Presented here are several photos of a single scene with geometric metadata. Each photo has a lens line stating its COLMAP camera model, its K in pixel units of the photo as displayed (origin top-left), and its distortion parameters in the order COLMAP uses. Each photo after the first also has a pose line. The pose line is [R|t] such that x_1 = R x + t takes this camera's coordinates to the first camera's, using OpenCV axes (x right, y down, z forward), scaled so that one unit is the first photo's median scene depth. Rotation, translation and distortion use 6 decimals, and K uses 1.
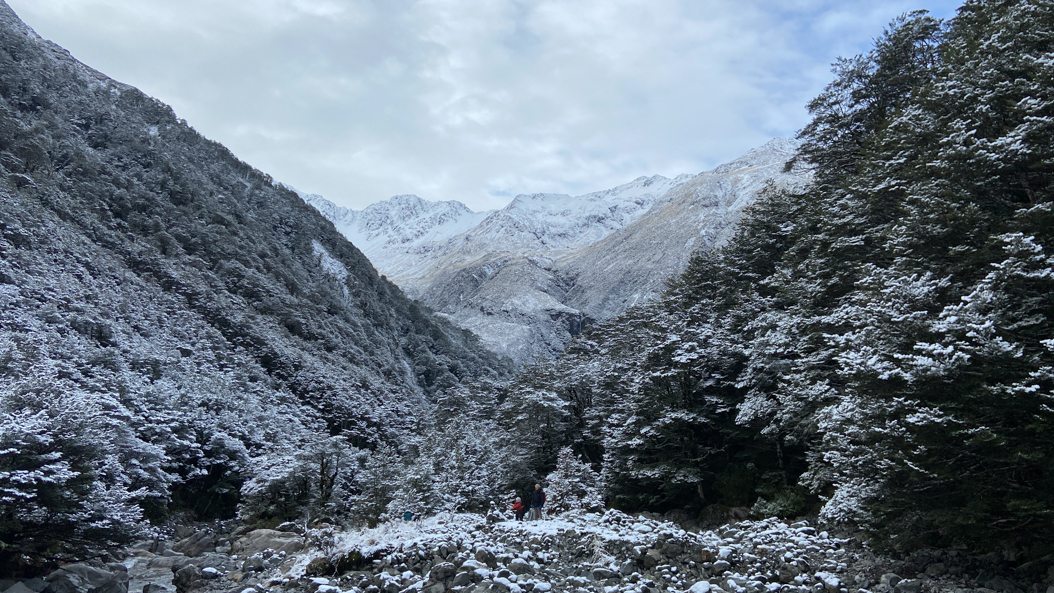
lens RADIAL K [[810.7, 0, 533.0], [0, 810.7, 284.2], [0, 0, 1]] dist [0.145358, -0.170847]
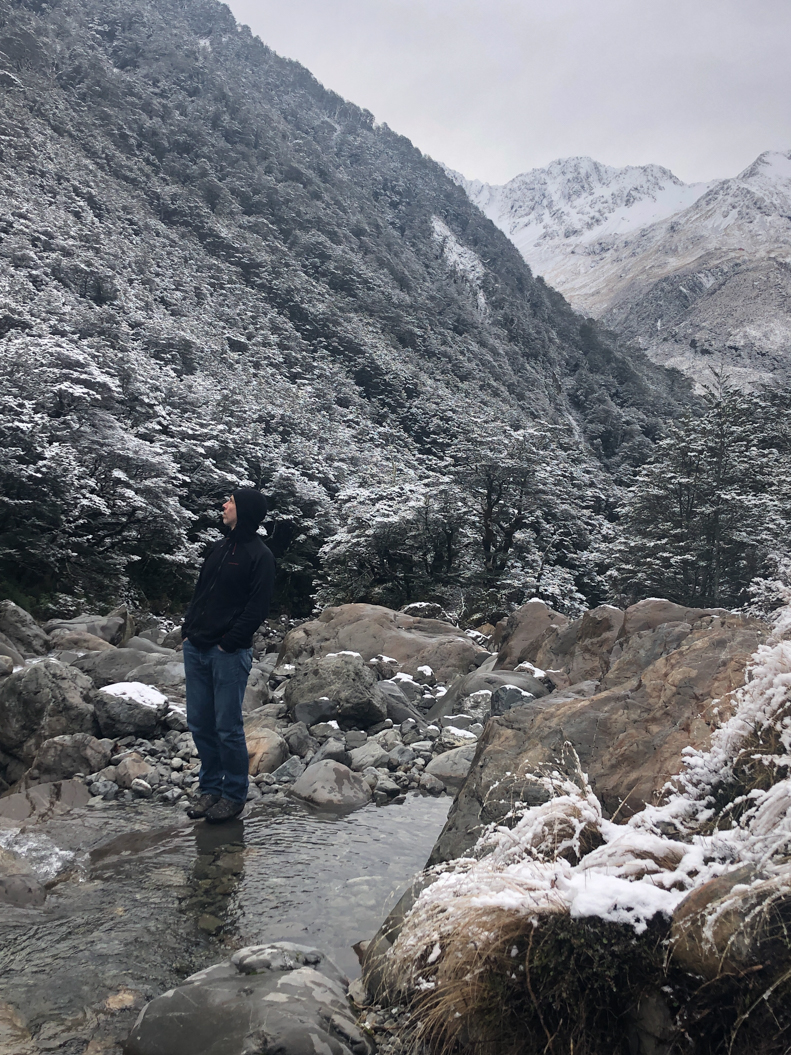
lens RADIAL K [[1222.4, 0, 395.5], [0, 1222.4, 527.5], [0, 0, 1]] dist [0.091208, -0.040125]
pose [[0.959081, 0.060108, -0.276678, -0.033322], [-0.013023, 0.985536, 0.168964, 0.034118], [0.282832, -0.158447, 0.945992, 0.100441]]
